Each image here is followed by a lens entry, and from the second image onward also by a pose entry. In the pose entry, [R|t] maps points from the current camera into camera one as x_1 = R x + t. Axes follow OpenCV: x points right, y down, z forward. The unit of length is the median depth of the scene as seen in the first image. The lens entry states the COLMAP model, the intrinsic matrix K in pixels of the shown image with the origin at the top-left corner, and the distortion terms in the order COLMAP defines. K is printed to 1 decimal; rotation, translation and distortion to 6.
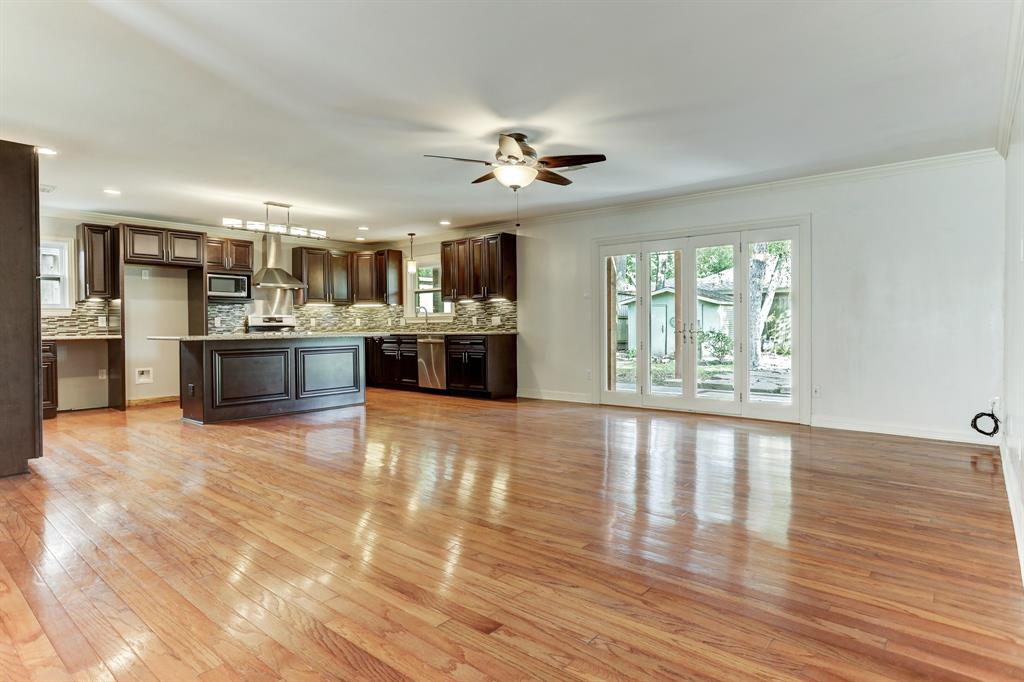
lens RADIAL K [[572.8, 0, 504.9], [0, 572.8, 330.1], [0, 0, 1]] dist [-0.000035, 0.001982]
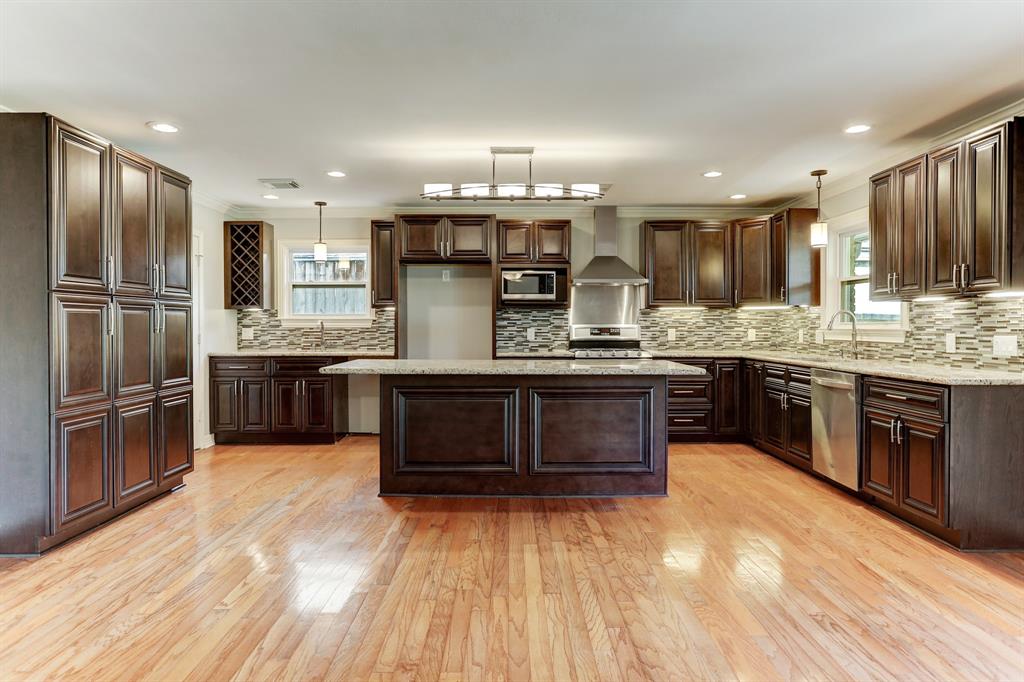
lens RADIAL K [[616.8, 0, 504.9], [0, 616.8, 331.9], [0, 0, 1]] dist [-0.017718, 0.006788]
pose [[0.662095, 0.017506, -0.749216, 0.075253], [-0.011400, 0.999847, 0.013288, -0.027863], [0.749334, -0.000257, 0.662193, 0.448810]]
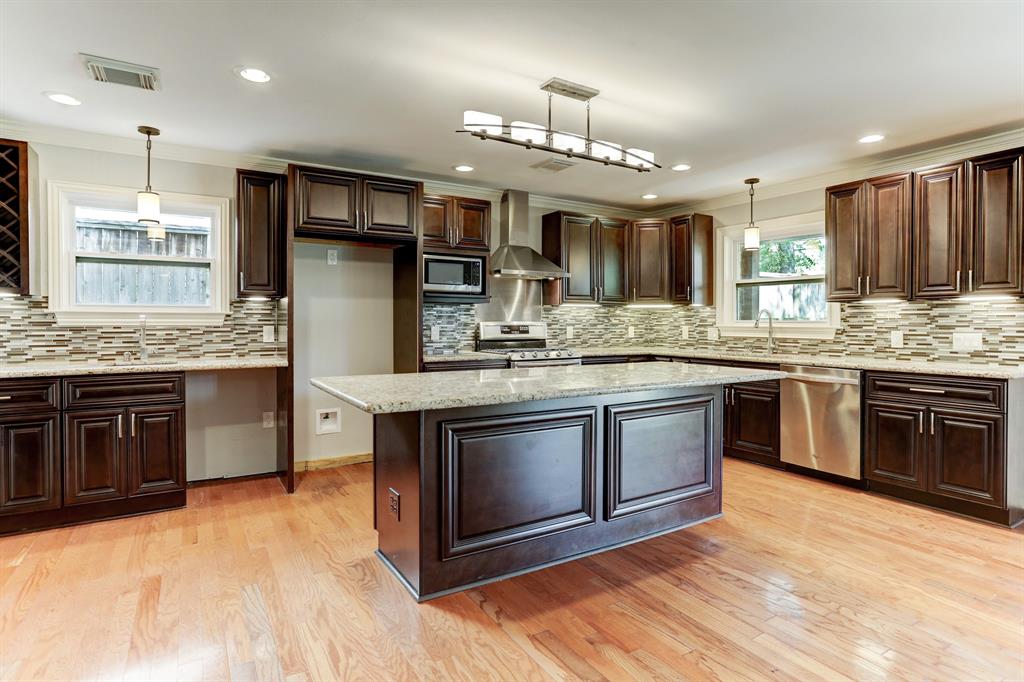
lens RADIAL K [[547.3, 0, 515.6], [0, 547.3, 331.5], [0, 0, 1]] dist [-0.024086, 0.008493]
pose [[0.957046, 0.017152, -0.289430, -0.247965], [-0.013579, 0.999805, 0.014346, -0.026172], [0.289619, -0.009800, 0.957092, 0.458380]]
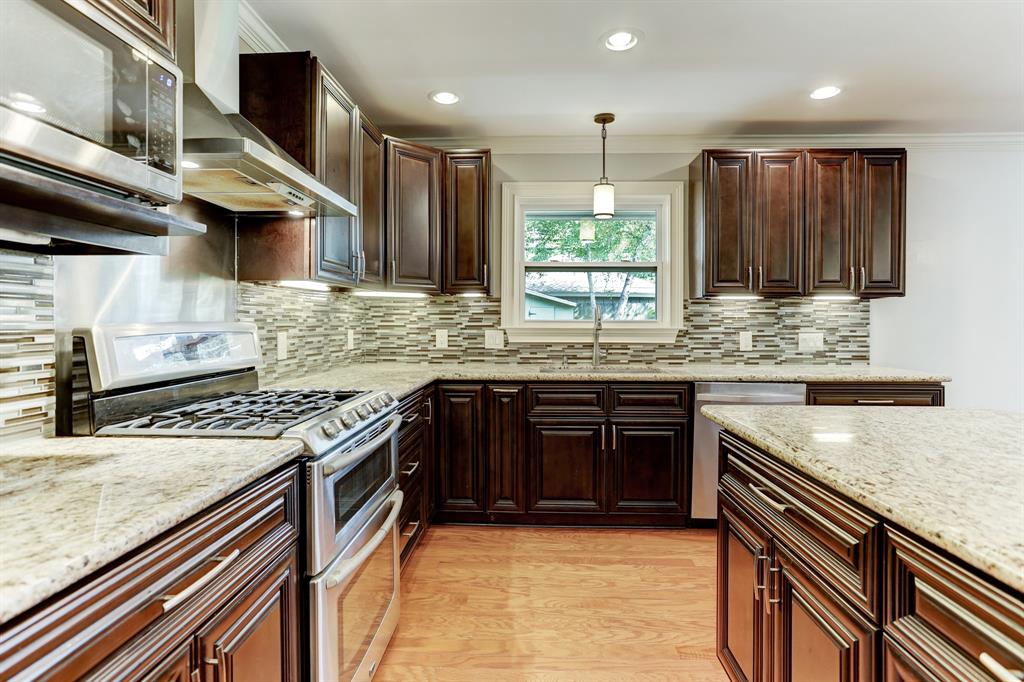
lens RADIAL K [[512.7, 0, 521.0], [0, 512.7, 321.7], [0, 0, 1]] dist [-0.027138, 0.000644]
pose [[0.769815, 0.010393, 0.638183, -0.463085], [-0.006264, 0.999942, -0.008728, -0.027763], [-0.638237, 0.002721, 0.769835, 0.836389]]
